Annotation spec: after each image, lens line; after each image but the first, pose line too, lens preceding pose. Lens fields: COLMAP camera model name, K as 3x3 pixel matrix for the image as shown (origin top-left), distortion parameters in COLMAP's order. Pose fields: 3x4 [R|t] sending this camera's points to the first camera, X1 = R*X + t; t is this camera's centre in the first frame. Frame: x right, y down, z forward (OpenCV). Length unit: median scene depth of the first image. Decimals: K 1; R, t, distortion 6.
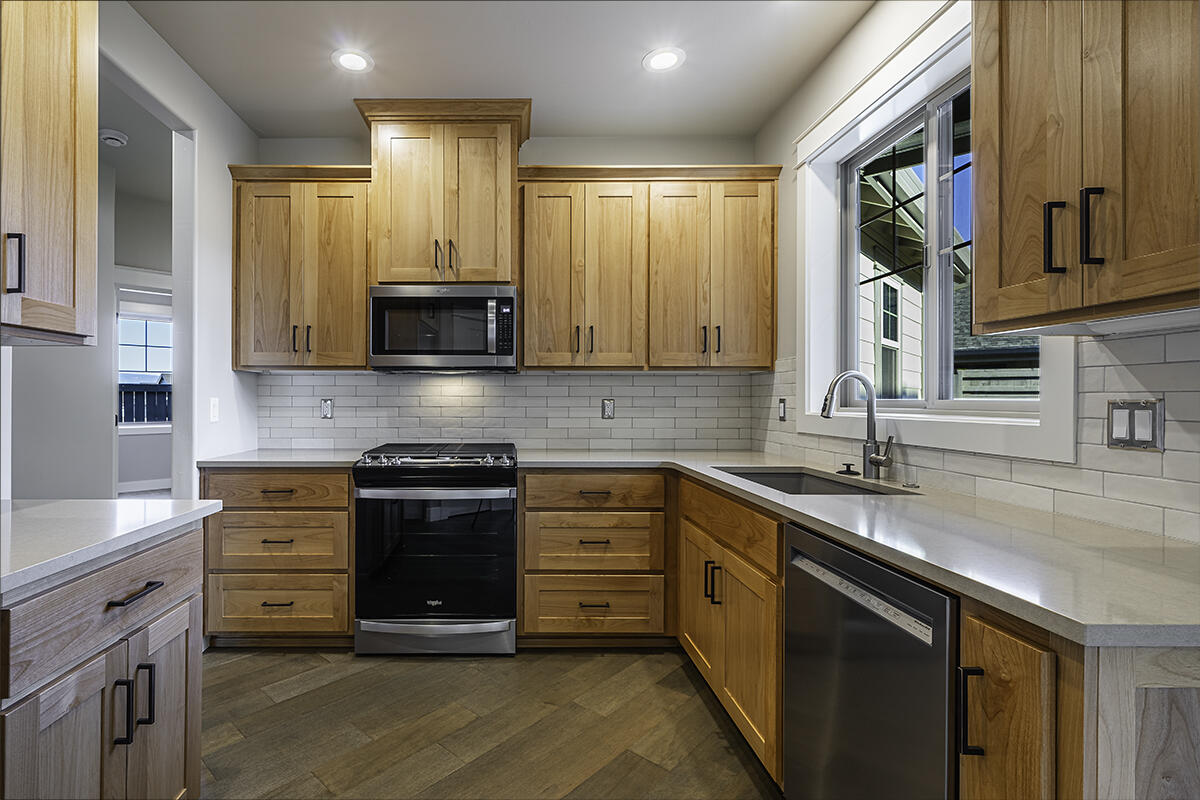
lens RADIAL K [[545.2, 0, 600.0], [0, 545.2, 400.0], [0, 0, 1]] dist [-0.000214, -0.000056]
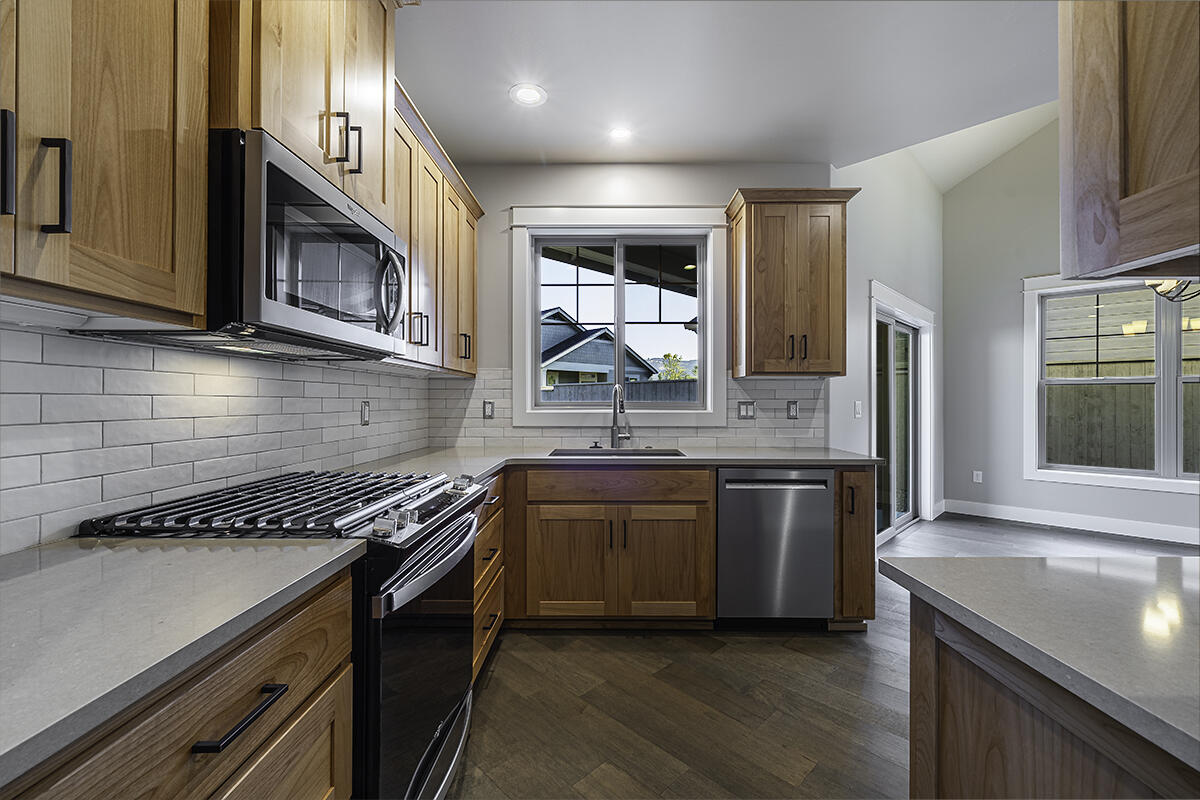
lens RADIAL K [[428.9, 0, 600.0], [0, 428.9, 400.0], [0, 0, 1]] dist [-0.000085, -0.000041]
pose [[0.173545, 0.003028, 0.984821, -0.741084], [-0.000218, 0.999995, -0.003036, -0.002352], [-0.984826, 0.000312, 0.173545, 0.724368]]
